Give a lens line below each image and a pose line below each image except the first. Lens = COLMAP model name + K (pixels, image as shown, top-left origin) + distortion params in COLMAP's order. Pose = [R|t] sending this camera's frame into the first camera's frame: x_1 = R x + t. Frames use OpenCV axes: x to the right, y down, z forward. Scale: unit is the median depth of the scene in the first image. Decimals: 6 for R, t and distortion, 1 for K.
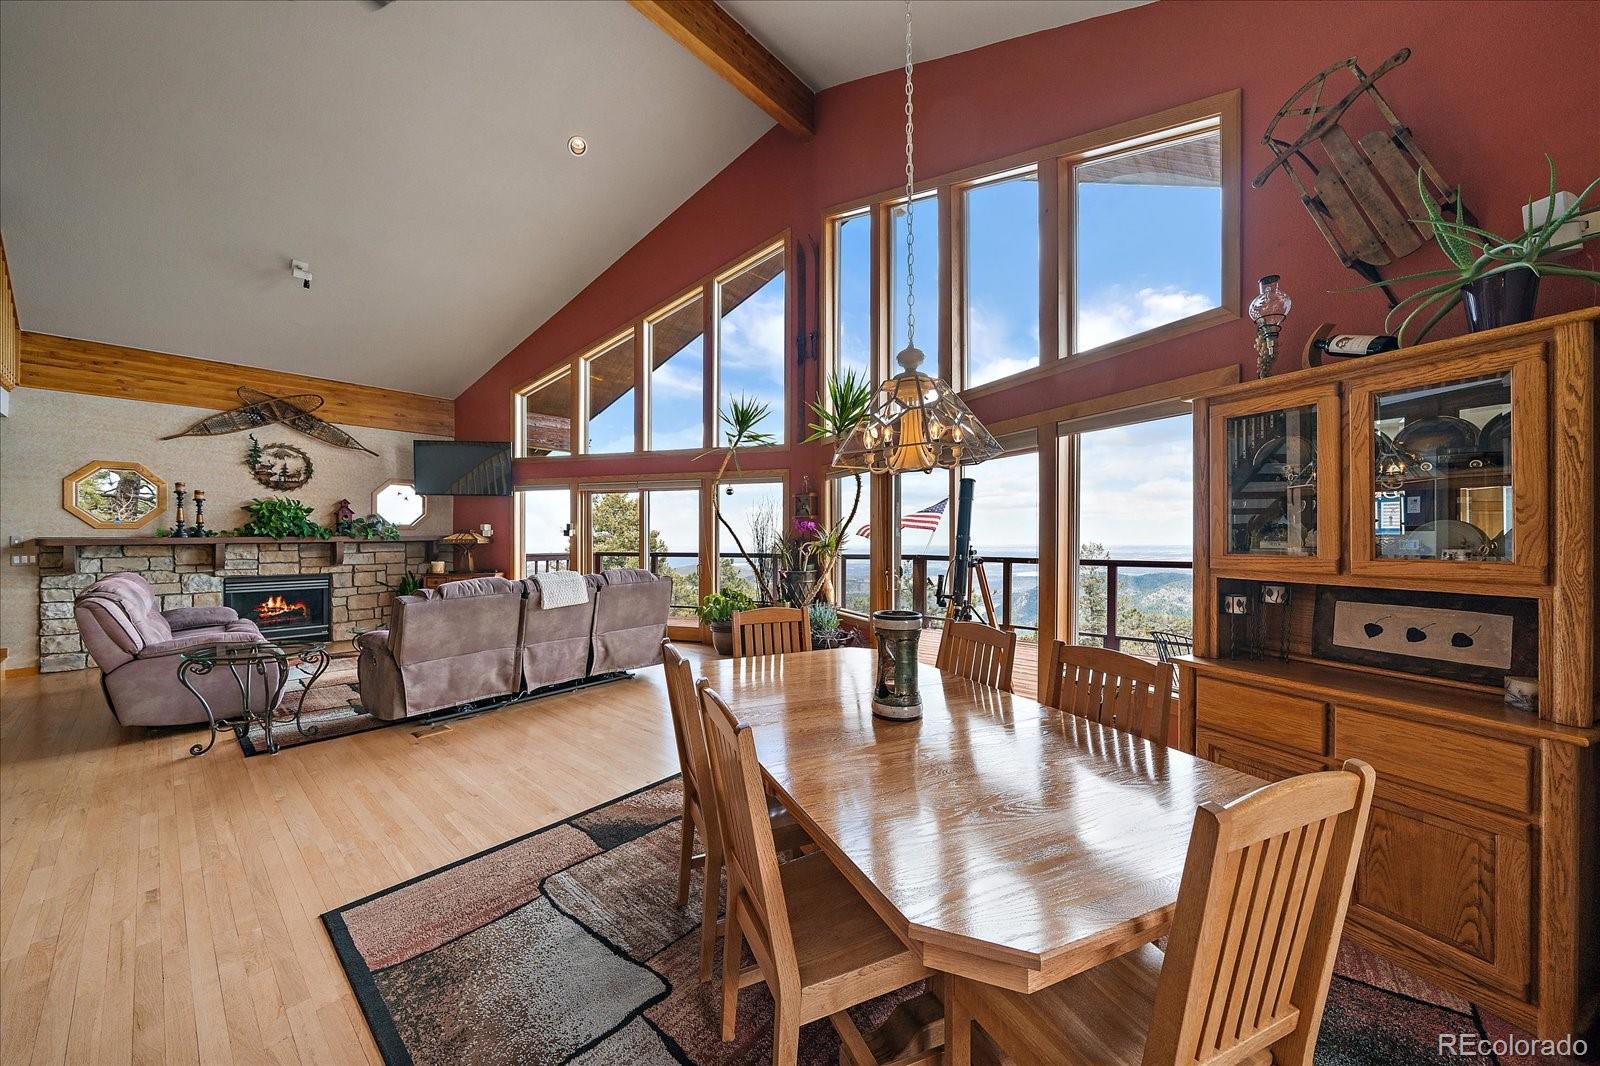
lens RADIAL K [[564.9, 0, 789.5], [0, 564.9, 534.9], [0, 0, 1]] dist [-0.006336, 0.000805]
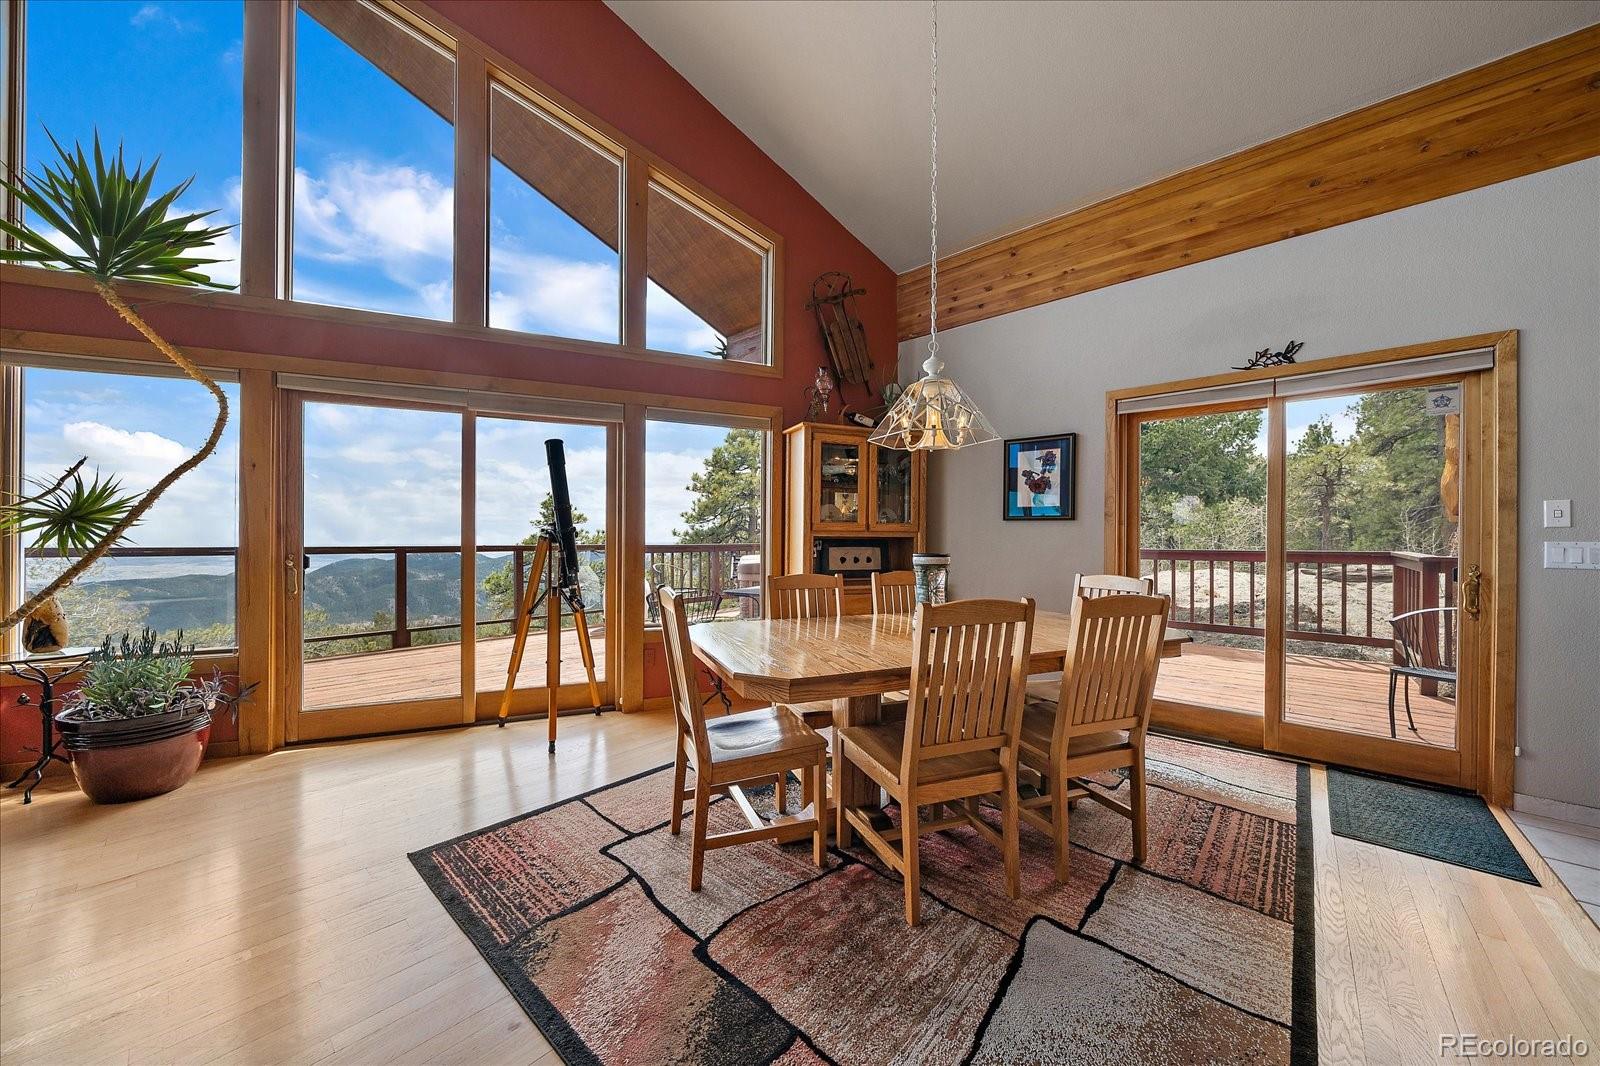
lens RADIAL K [[564.9, 0, 786.2], [0, 564.9, 537.5], [0, 0, 1]] dist [-0.006336, 0.000805]
pose [[0.017084, 0.001176, 0.999853, -0.321130], [-0.005868, 0.999982, -0.001076, 0.028898], [-0.999837, -0.005849, 0.017091, 0.371122]]
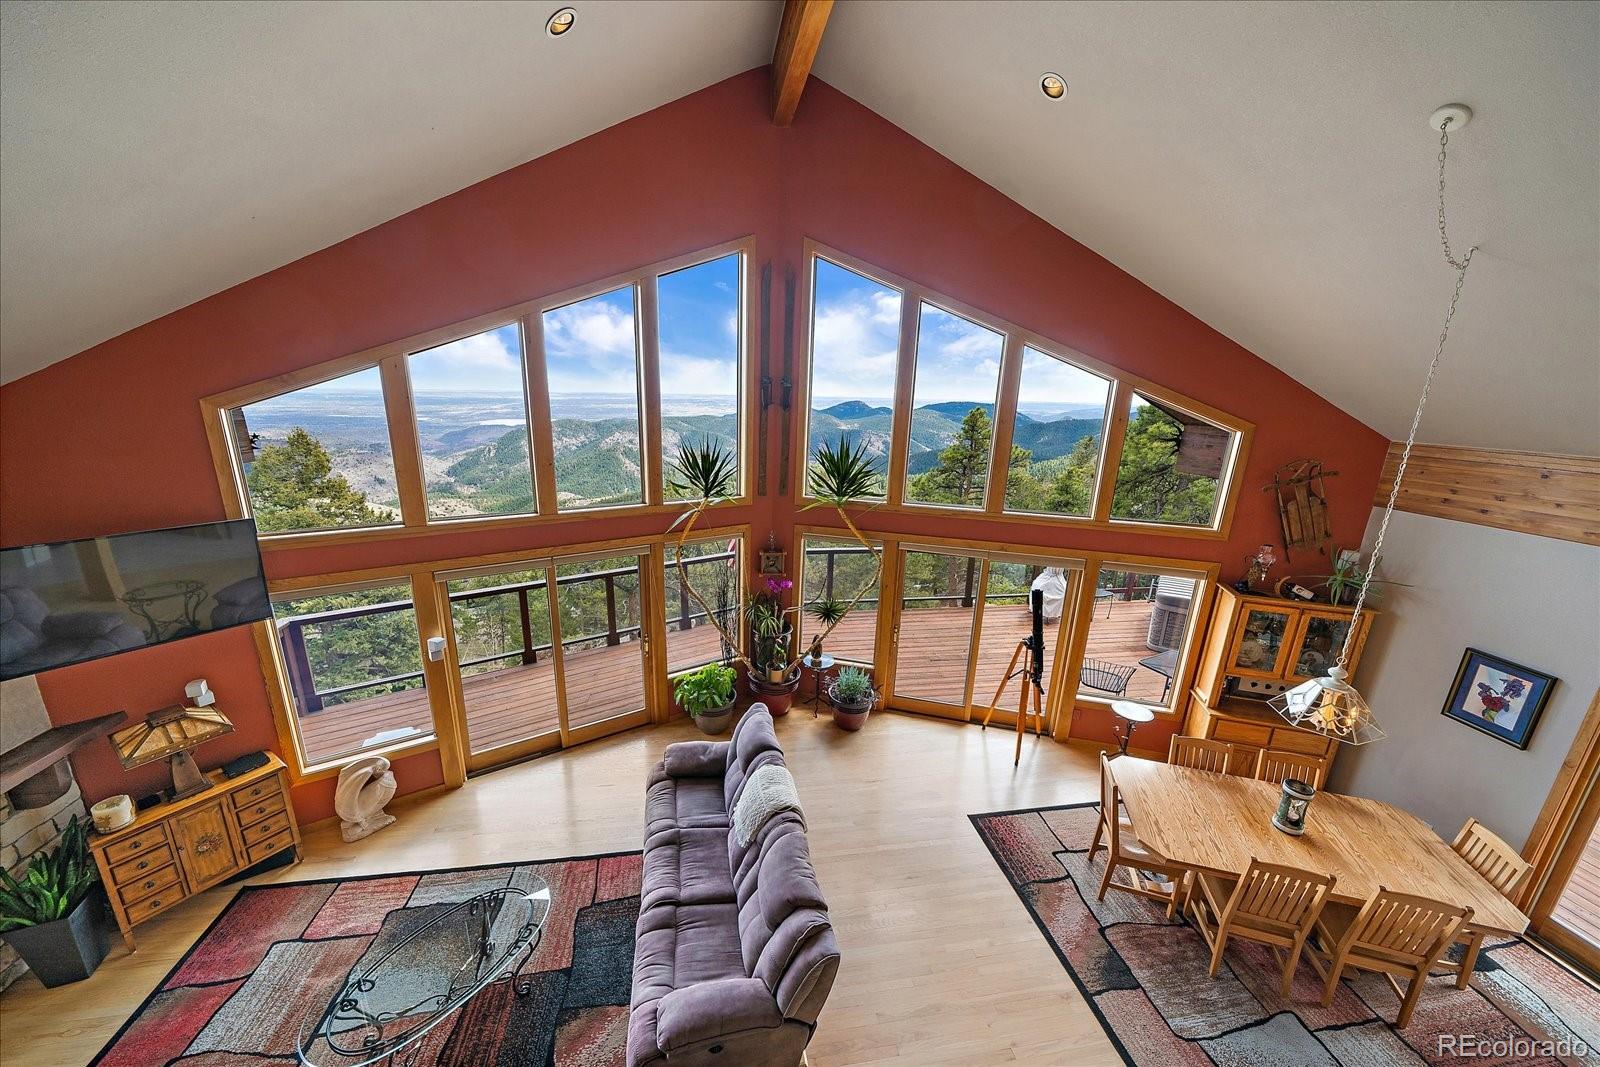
lens RADIAL K [[564.9, 0, 793.4], [0, 564.9, 535.2], [0, 0, 1]] dist [-0.006336, 0.000805]
pose [[0.628439, -0.179208, 0.756934, -0.657672], [-0.036003, 0.965355, 0.258445, -0.337555], [-0.777025, -0.189669, 0.600215, 0.386707]]
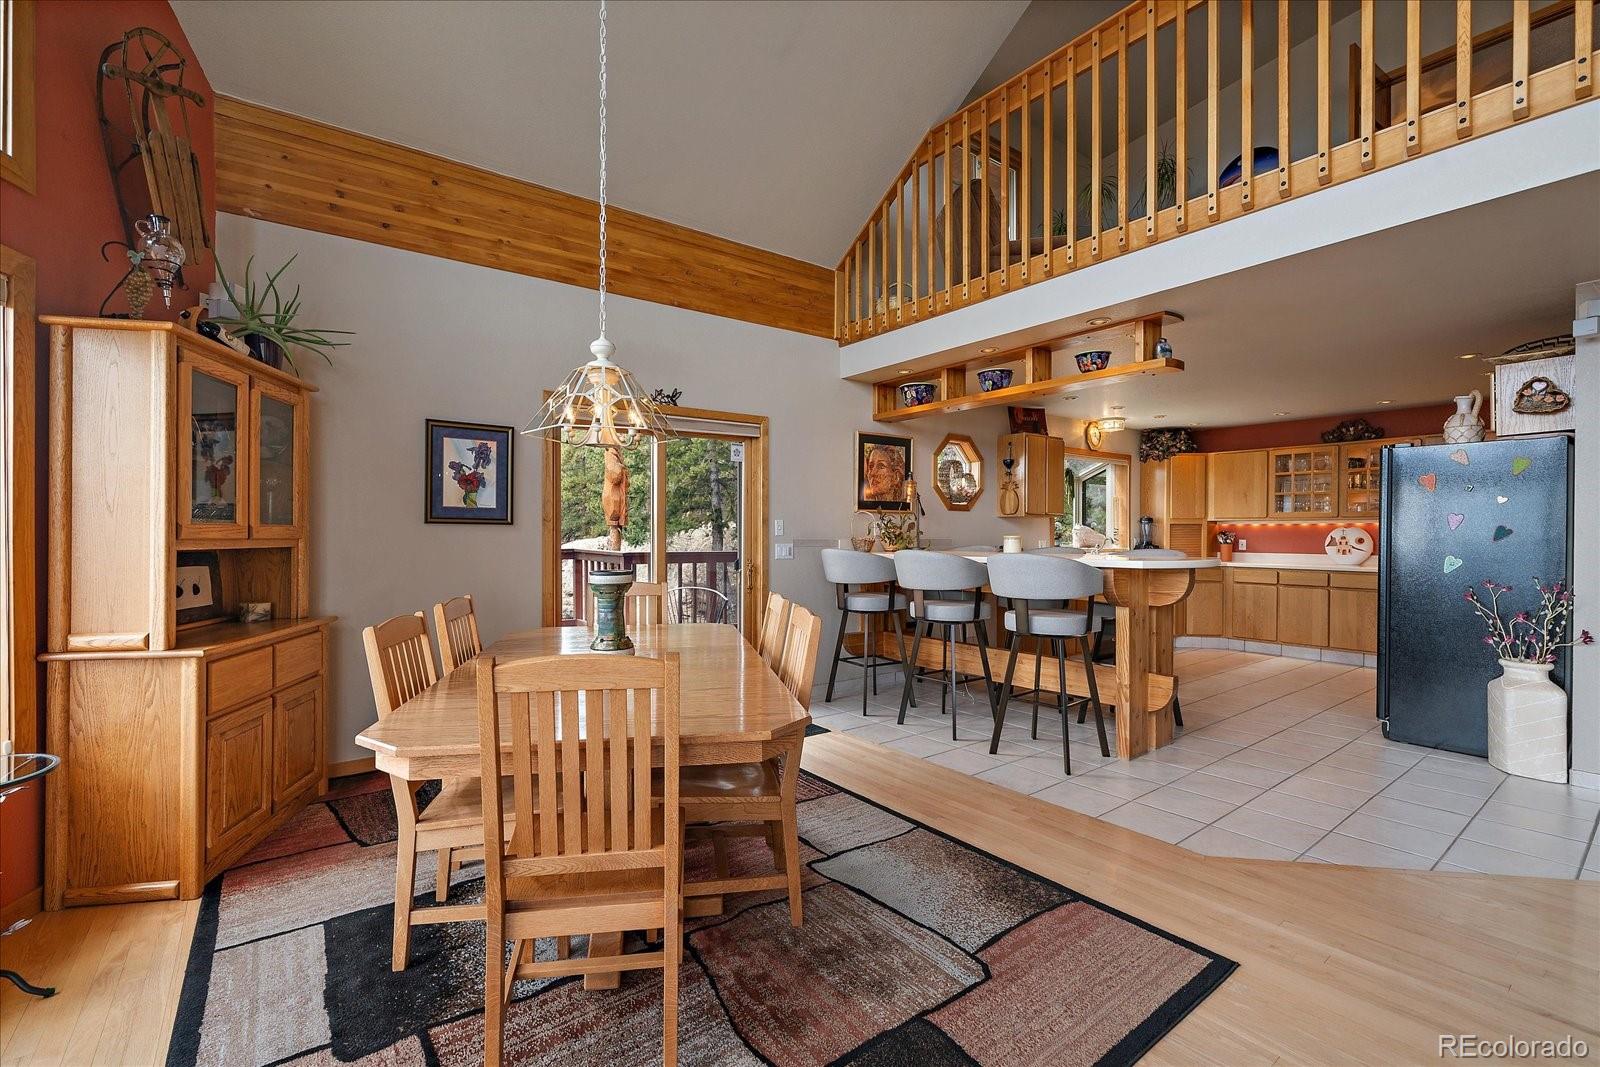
lens RADIAL K [[693.5, 0, 792.2], [0, 693.5, 537.1], [0, 0, 1]] dist [-0.008919, 0.001675]
pose [[-0.978404, -0.000249, 0.206700, -0.126438], [0.000042, 0.999999, 0.001403, 0.019322], [-0.206700, 0.001382, -0.978403, 0.642050]]
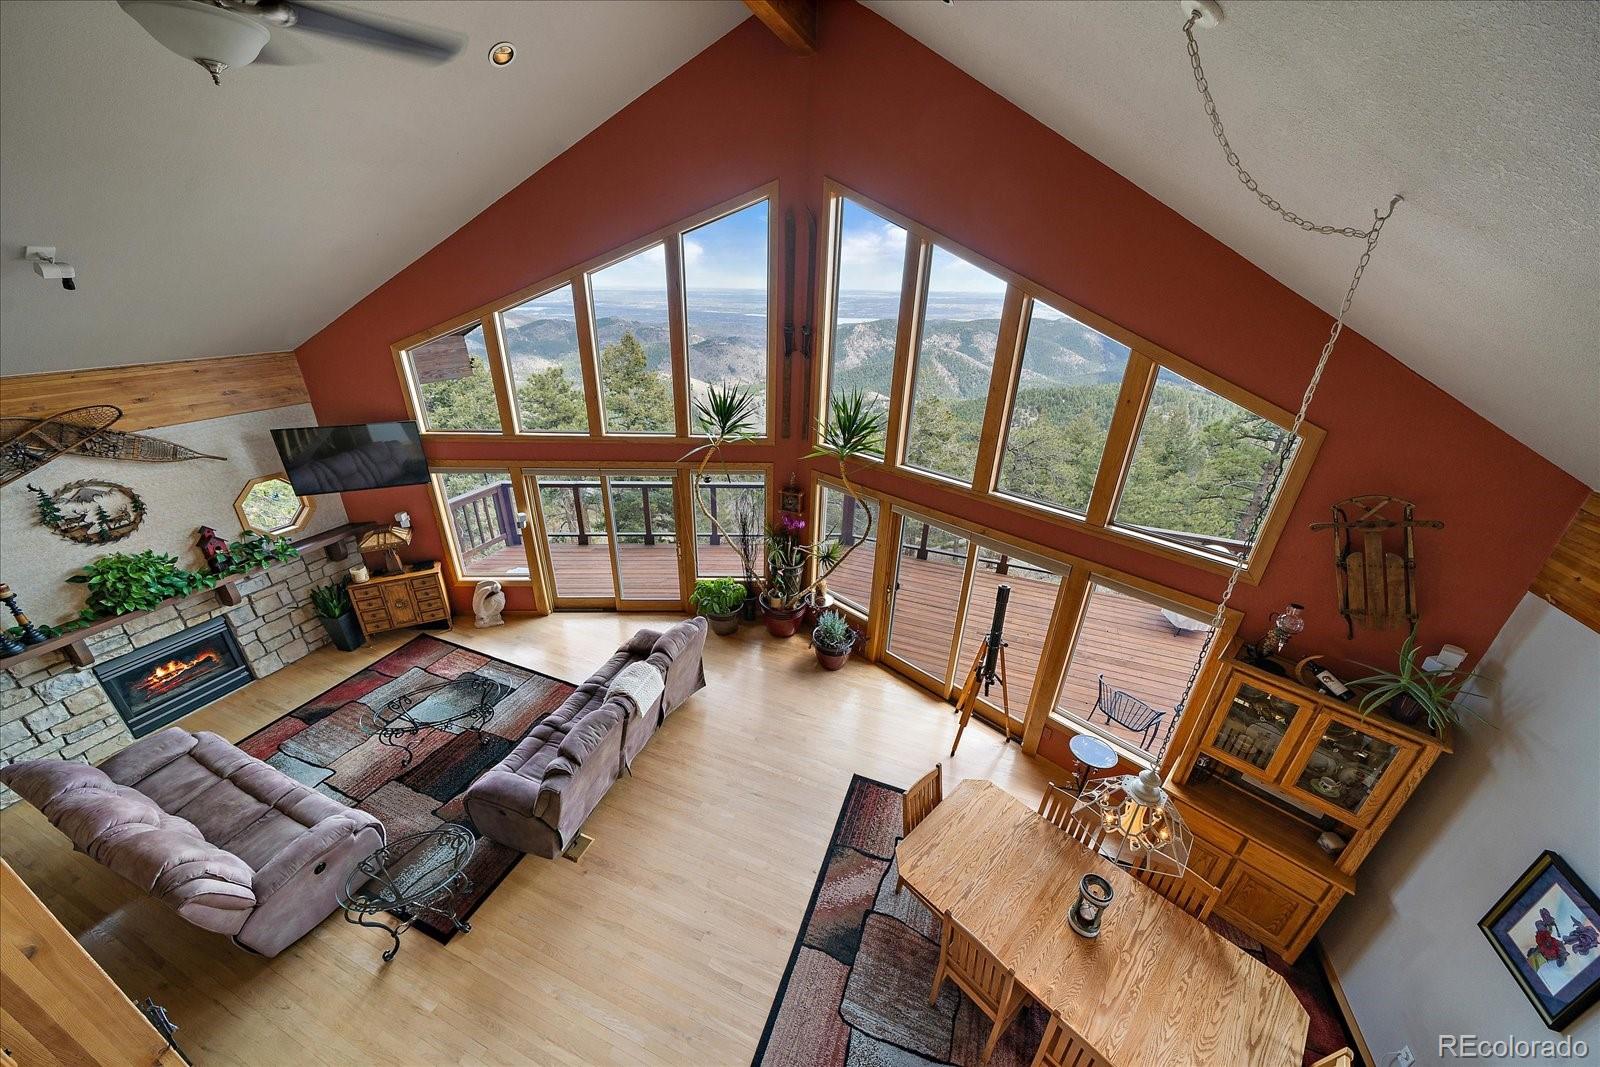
lens RADIAL K [[564.9, 0, 789.8], [0, 564.9, 534.2], [0, 0, 1]] dist [-0.006336, 0.000805]
pose [[0.942088, -0.124047, 0.311579, -0.300766], [-0.021453, 0.904883, 0.425119, -0.426216], [-0.334678, -0.407184, 0.849819, 0.085590]]
